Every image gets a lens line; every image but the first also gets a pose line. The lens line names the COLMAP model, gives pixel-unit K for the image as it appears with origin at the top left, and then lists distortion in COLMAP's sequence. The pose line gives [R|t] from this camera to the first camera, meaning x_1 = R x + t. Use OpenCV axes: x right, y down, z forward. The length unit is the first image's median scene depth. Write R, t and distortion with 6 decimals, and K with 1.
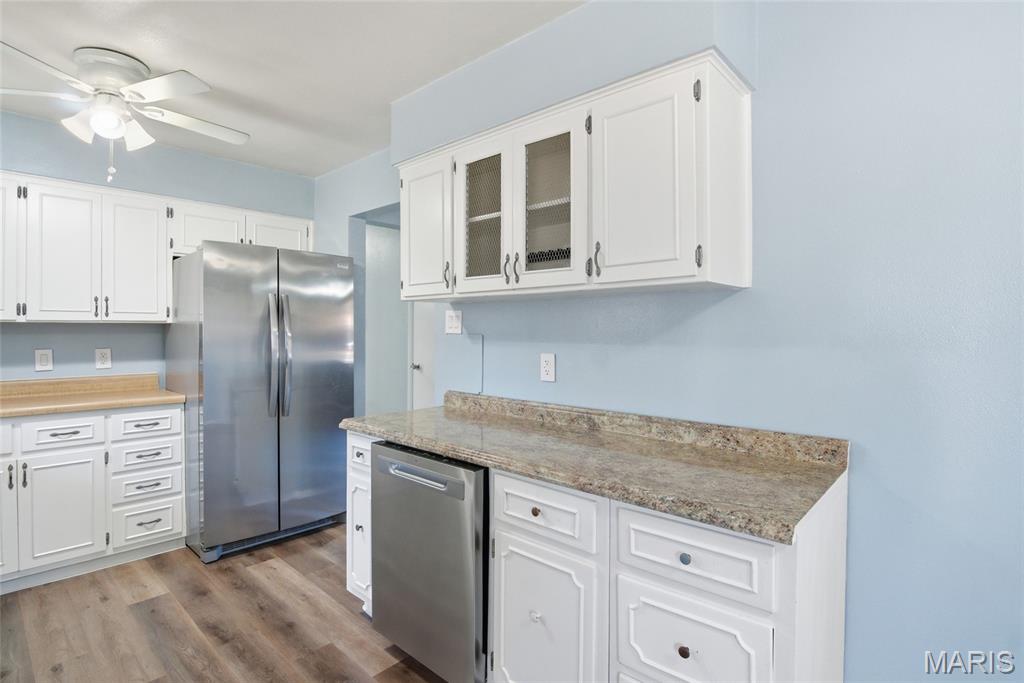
lens RADIAL K [[503.0, 0, 510.9], [0, 503.0, 334.2], [0, 0, 1]] dist [-0.018427, -0.001949]
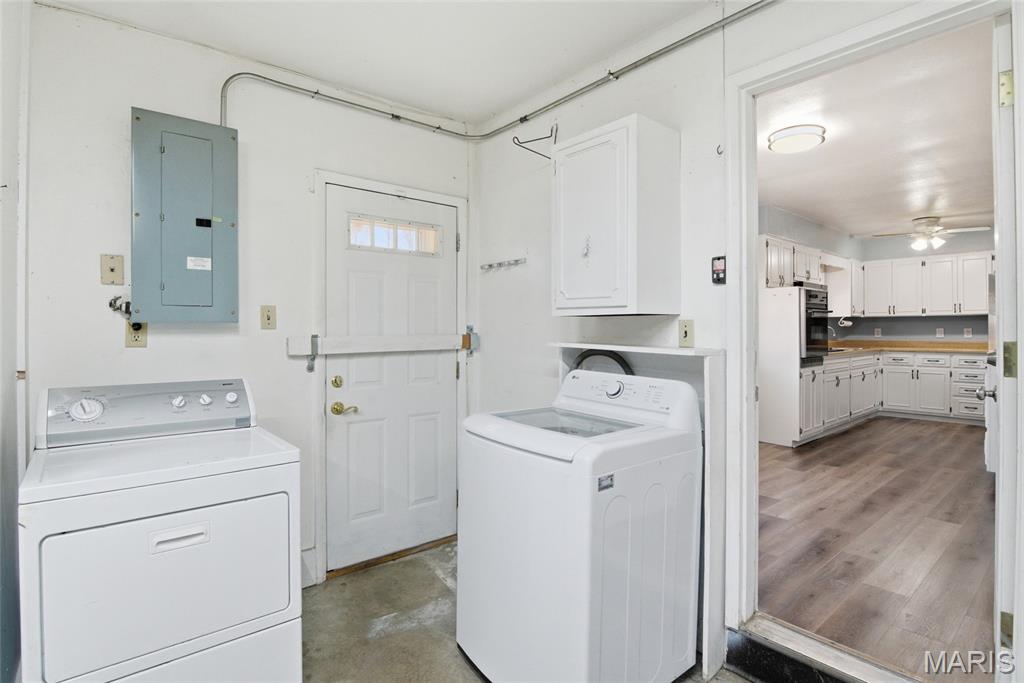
lens RADIAL K [[503.0, 0, 510.3], [0, 503.0, 336.4], [0, 0, 1]] dist [-0.018427, -0.001949]
pose [[-0.137138, 0.001750, -0.990550, 1.719621], [-0.004156, 0.999989, 0.002342, 0.078184], [0.990543, 0.004438, -0.137129, -0.700614]]
